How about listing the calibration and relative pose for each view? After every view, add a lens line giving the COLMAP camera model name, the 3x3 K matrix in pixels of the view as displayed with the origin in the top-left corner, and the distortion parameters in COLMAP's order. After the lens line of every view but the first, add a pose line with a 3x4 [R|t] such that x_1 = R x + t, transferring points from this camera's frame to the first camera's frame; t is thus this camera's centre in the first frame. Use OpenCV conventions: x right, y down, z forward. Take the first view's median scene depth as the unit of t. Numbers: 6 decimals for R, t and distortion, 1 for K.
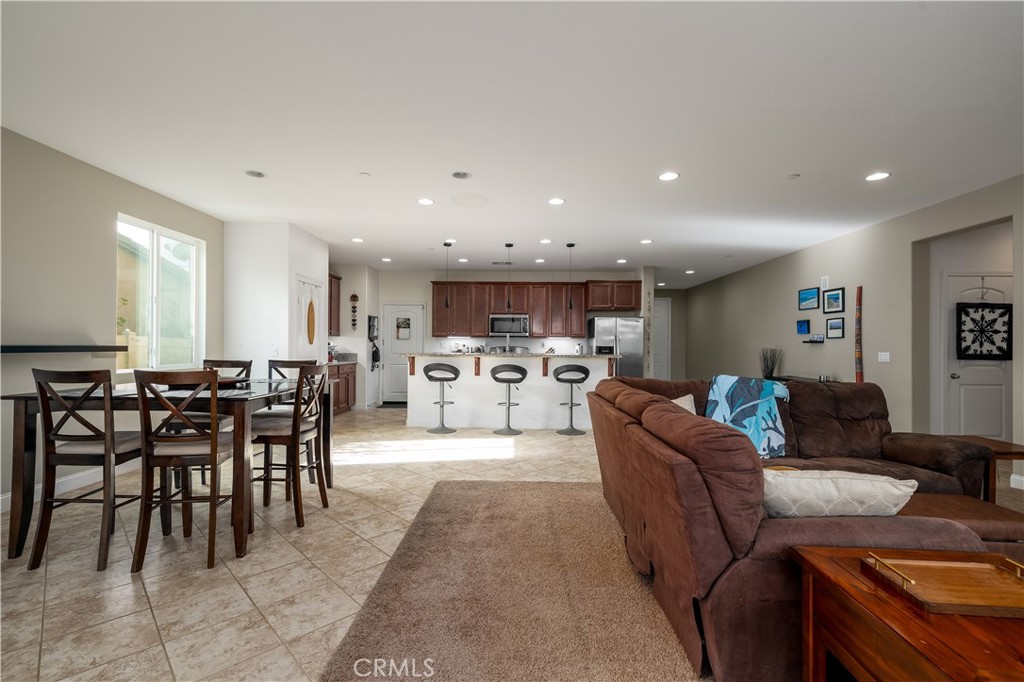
lens RADIAL K [[458.6, 0, 515.0], [0, 458.6, 340.0], [0, 0, 1]] dist [0.003602, 0.000310]
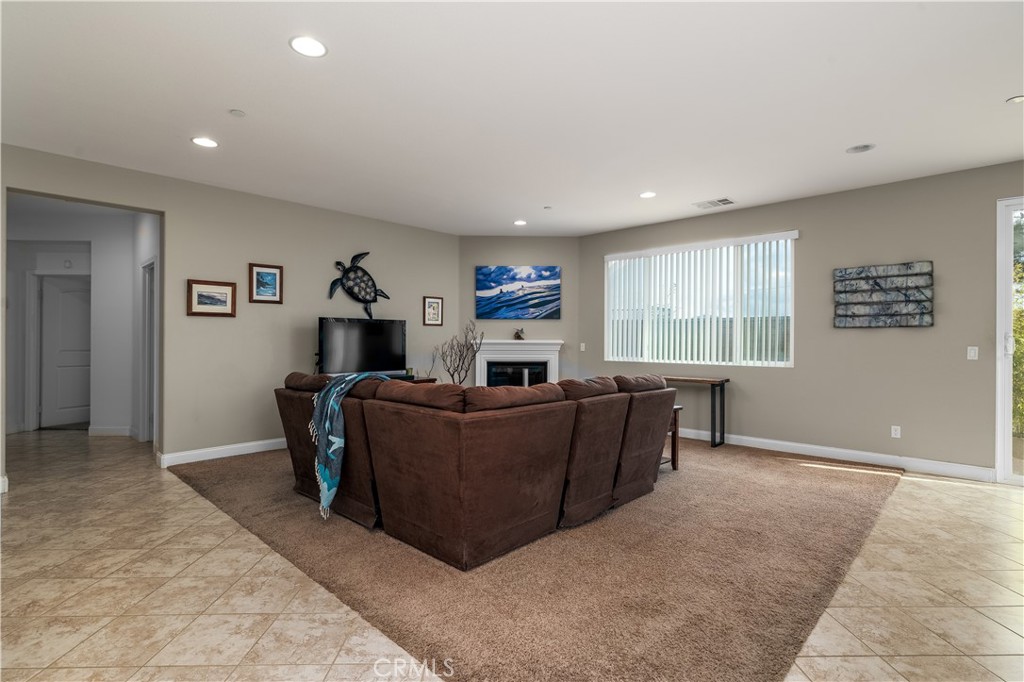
lens RADIAL K [[491.6, 0, 517.6], [0, 491.6, 346.4], [0, 0, 1]] dist [-0.003977, 0.000357]
pose [[-0.731865, -0.020135, 0.681152, -0.177832], [-0.019458, 0.999773, 0.008647, 0.008616], [-0.681172, -0.006926, -0.732091, 0.786189]]
